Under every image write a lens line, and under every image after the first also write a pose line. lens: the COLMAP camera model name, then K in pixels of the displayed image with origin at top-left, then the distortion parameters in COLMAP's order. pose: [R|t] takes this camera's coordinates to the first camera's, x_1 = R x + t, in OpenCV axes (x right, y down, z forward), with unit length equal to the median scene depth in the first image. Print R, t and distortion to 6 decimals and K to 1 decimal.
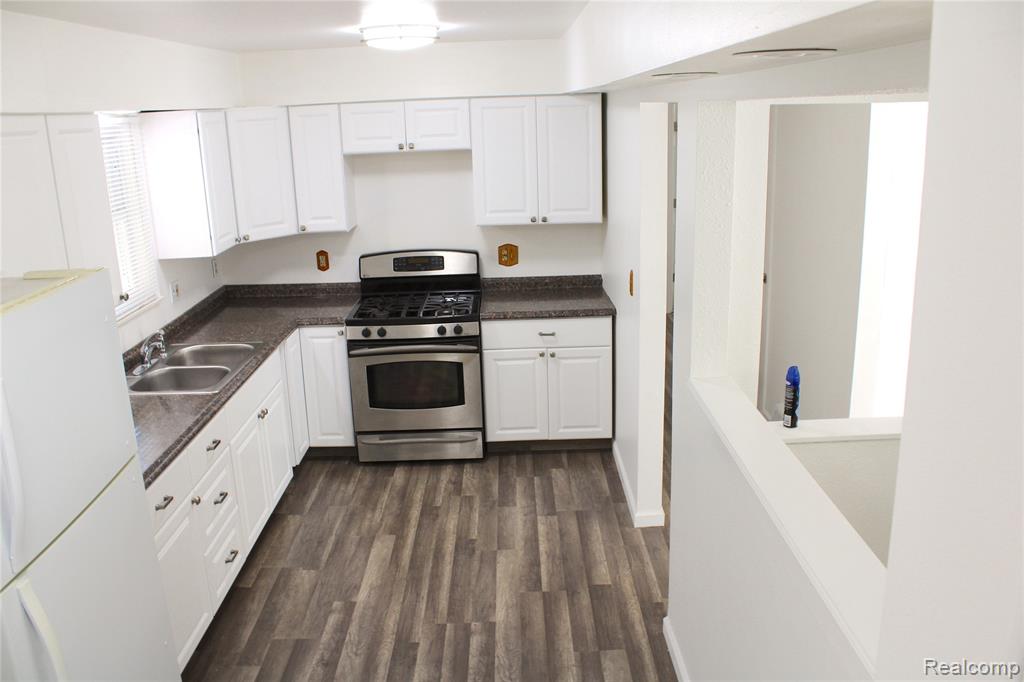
lens RADIAL K [[851.3, 0, 509.4], [0, 851.3, 336.7], [0, 0, 1]] dist [-0.163136, 0.133155]
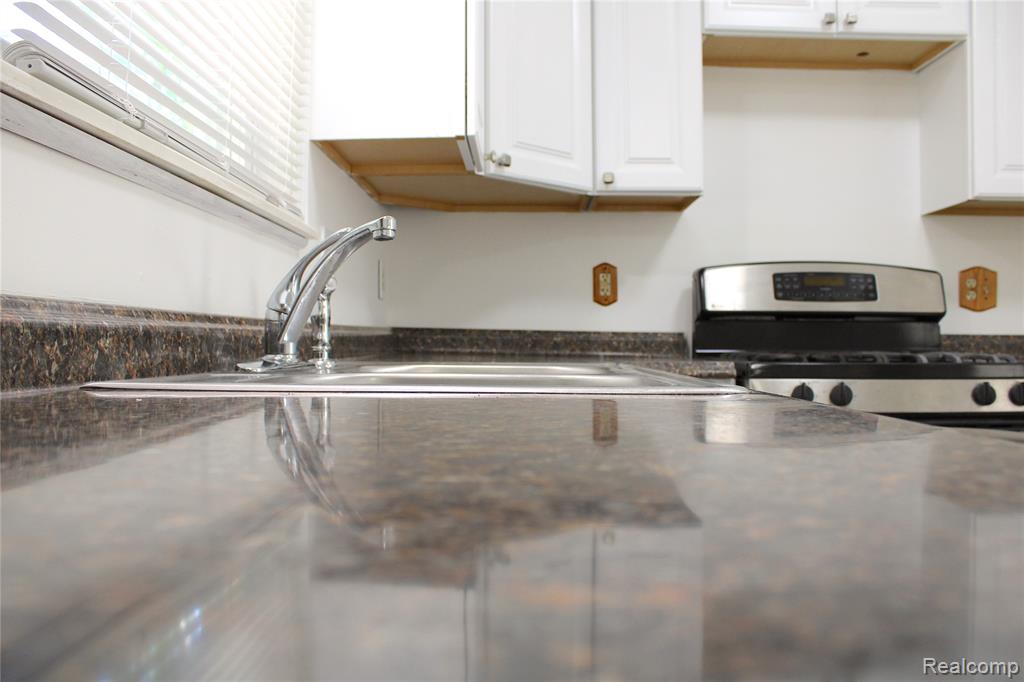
lens RADIAL K [[851.3, 0, 516.4], [0, 851.3, 345.6], [0, 0, 1]] dist [-0.163136, 0.133155]
pose [[0.999338, 0.035061, -0.009755, -0.297741], [-0.036393, 0.964104, -0.263020, 0.080768], [0.000183, 0.263201, 0.964741, 0.609708]]
